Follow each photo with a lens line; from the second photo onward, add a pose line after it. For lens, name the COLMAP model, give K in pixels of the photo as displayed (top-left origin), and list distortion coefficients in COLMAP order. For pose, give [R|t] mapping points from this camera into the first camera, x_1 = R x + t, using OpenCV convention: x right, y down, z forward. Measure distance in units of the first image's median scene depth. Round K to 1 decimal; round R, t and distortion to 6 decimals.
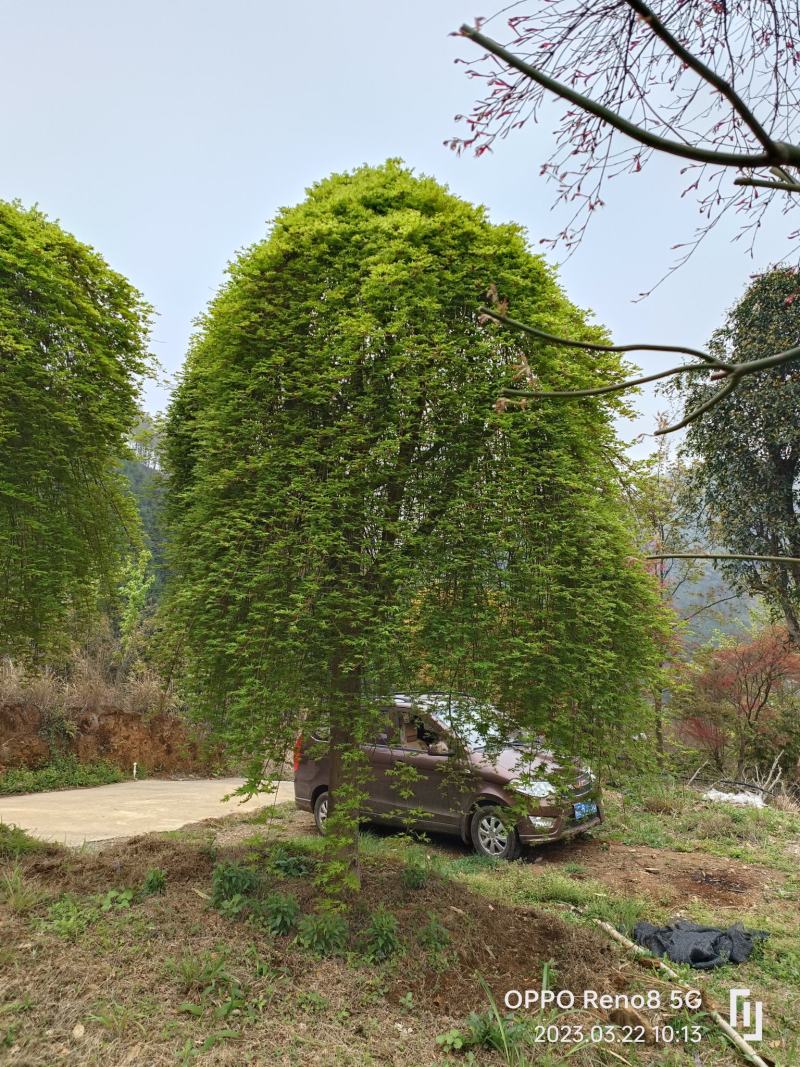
lens RADIAL K [[653.6, 0, 400.0], [0, 653.6, 533.5], [0, 0, 1]] dist [-0.000287, -0.001173]
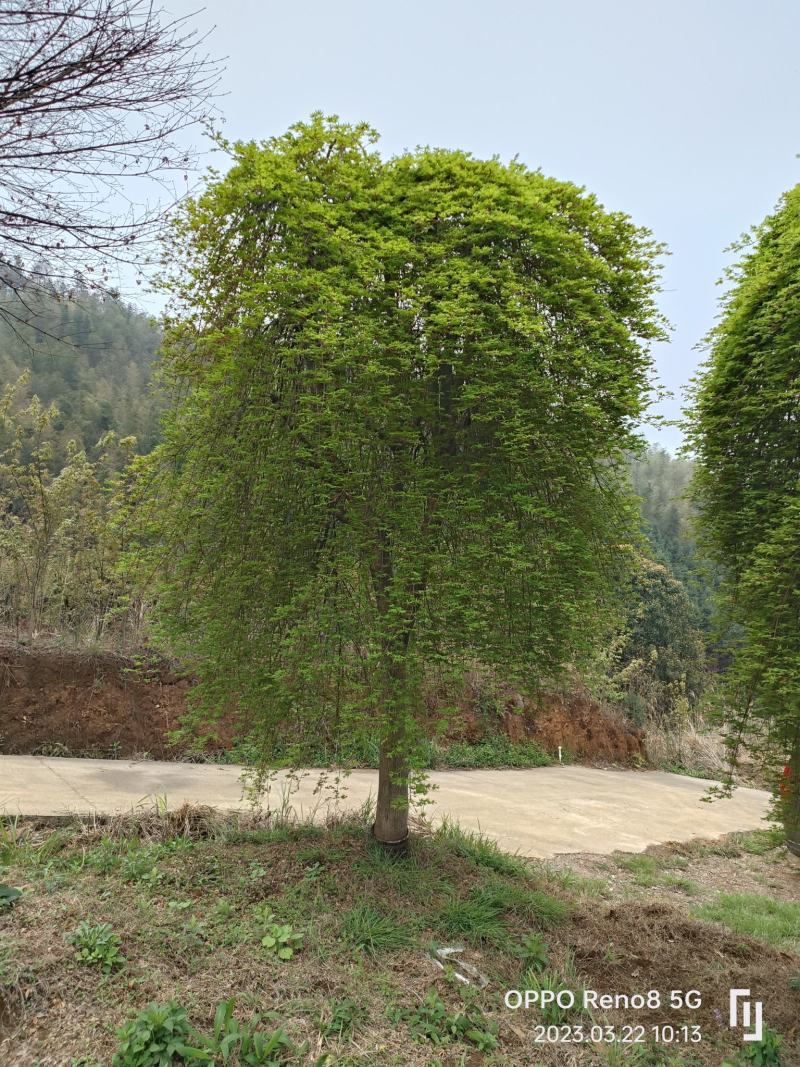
lens RADIAL K [[653.6, 0, 400.0], [0, 653.6, 533.5], [0, 0, 1]] dist [-0.000287, -0.001173]
pose [[0.847593, -0.038462, -0.529252, -0.094229], [0.064436, 0.997449, 0.030705, -0.021260], [0.526721, -0.060128, 0.847909, 0.067255]]
